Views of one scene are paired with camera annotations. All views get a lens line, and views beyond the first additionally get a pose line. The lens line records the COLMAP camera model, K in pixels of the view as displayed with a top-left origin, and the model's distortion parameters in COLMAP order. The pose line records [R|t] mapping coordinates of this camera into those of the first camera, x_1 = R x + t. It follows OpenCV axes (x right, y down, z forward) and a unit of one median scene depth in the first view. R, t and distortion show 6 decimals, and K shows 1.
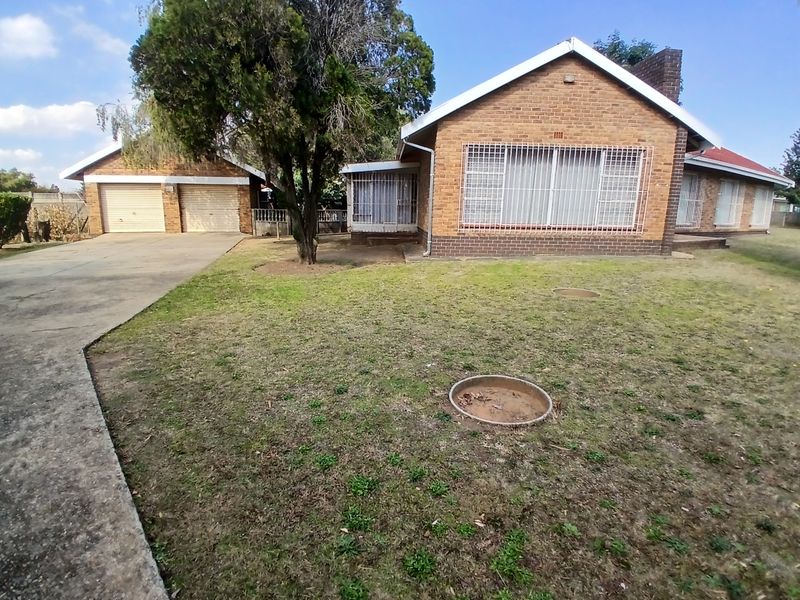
lens RADIAL K [[407.7, 0, 400.0], [0, 407.7, 300.0], [0, 0, 1]] dist [0.003315, -0.048628]
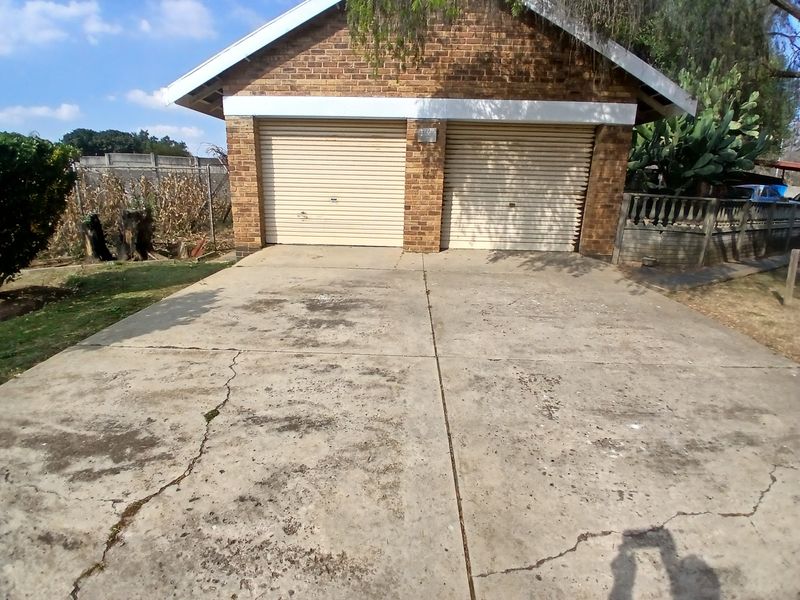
lens RADIAL K [[407.7, 0, 400.0], [0, 407.7, 300.0], [0, 0, 1]] dist [0.003315, -0.048628]
pose [[0.955175, 0.086104, -0.283244, -0.474618], [-0.072985, 0.995727, 0.056570, -0.143224], [0.286904, -0.033362, 0.957378, 0.630781]]
